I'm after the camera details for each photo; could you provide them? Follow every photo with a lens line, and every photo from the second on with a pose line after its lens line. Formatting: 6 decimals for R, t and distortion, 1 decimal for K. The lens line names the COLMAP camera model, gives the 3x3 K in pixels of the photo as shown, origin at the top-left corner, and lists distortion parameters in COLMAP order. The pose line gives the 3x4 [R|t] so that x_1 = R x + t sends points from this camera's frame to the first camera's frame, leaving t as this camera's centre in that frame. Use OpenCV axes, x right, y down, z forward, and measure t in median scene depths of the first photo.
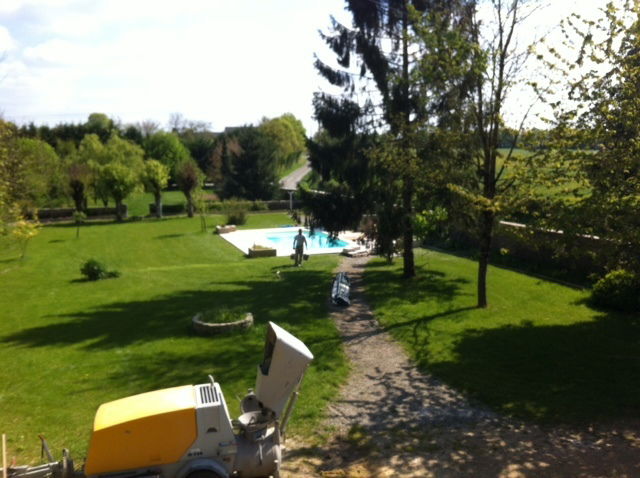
lens RADIAL K [[631.6, 0, 320.0], [0, 631.6, 239.0], [0, 0, 1]] dist [0.001534, 0.000548]
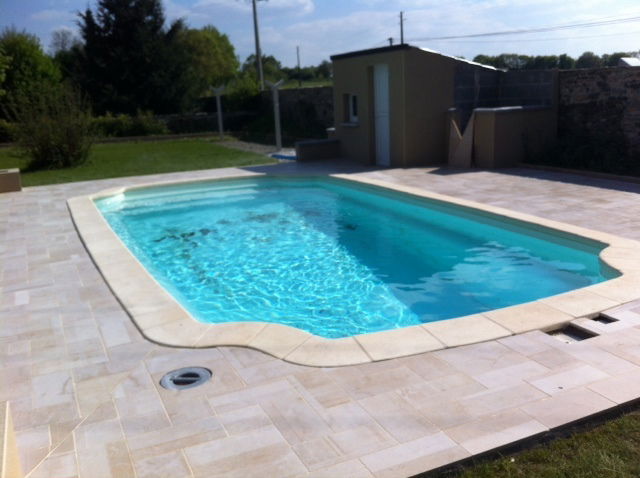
lens RADIAL K [[631.6, 0, 320.0], [0, 631.6, 239.0], [0, 0, 1]] dist [0.001534, 0.000548]
pose [[0.993001, -0.063743, 0.099428, -0.023932], [0.054460, 0.994135, 0.093431, -0.007830], [-0.104800, -0.087363, 0.990649, 0.499369]]
